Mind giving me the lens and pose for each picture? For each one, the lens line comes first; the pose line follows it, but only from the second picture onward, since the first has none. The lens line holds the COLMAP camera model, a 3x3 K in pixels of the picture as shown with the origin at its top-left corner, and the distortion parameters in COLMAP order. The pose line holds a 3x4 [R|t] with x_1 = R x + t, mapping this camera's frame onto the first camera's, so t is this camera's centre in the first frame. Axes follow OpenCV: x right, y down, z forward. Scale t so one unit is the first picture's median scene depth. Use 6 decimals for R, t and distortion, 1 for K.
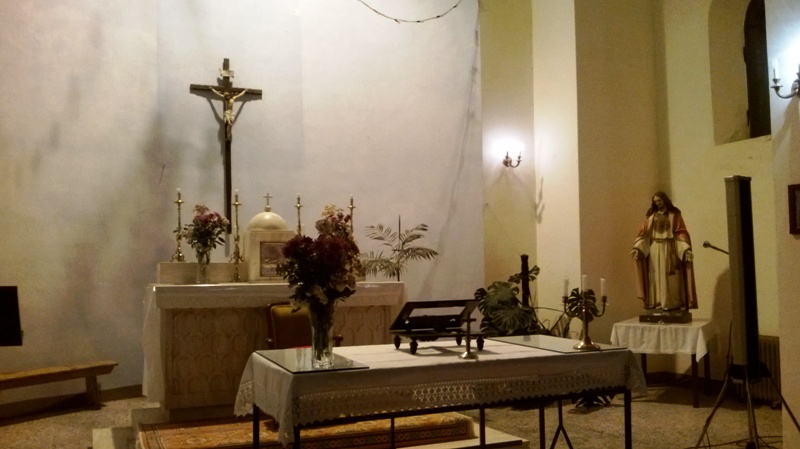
lens RADIAL K [[691.3, 0, 400.0], [0, 691.3, 224.5], [0, 0, 1]] dist [0.117412, -0.327068]
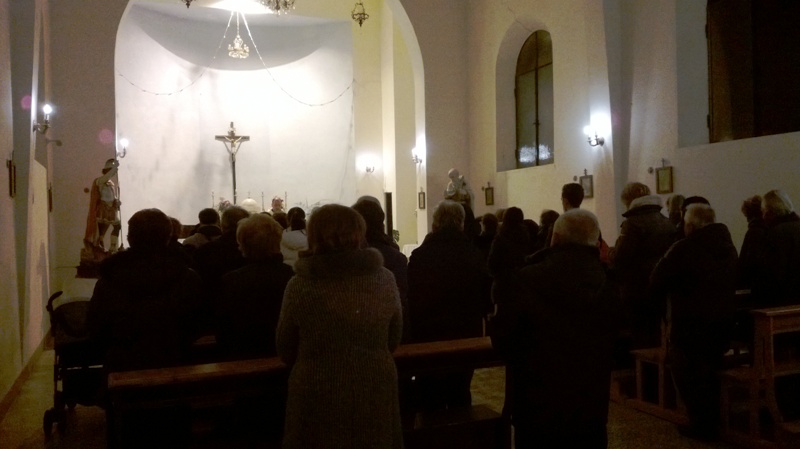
lens RADIAL K [[691.3, 0, 400.0], [0, 691.3, 224.5], [0, 0, 1]] dist [0.117412, -0.327068]
pose [[0.999466, -0.008172, -0.031642, 0.321295], [0.010423, 0.997377, 0.071624, -0.075654], [0.030974, -0.071916, 0.996930, -1.098608]]
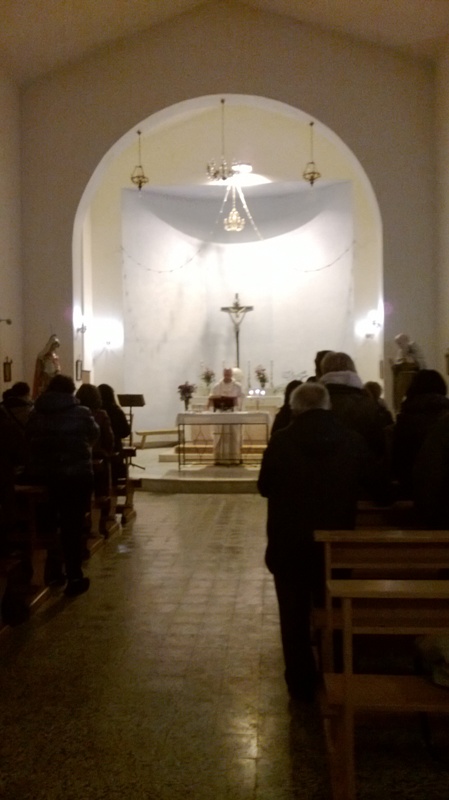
lens RADIAL K [[675.1, 0, 224.5], [0, 675.1, 400.0], [0, 0, 1]] dist [-0.002488, -0.001485]
pose [[0.885248, 0.007443, -0.465060, 0.697868], [0.032756, 0.996392, 0.078298, -0.073543], [0.463965, -0.084547, 0.881810, -0.895801]]
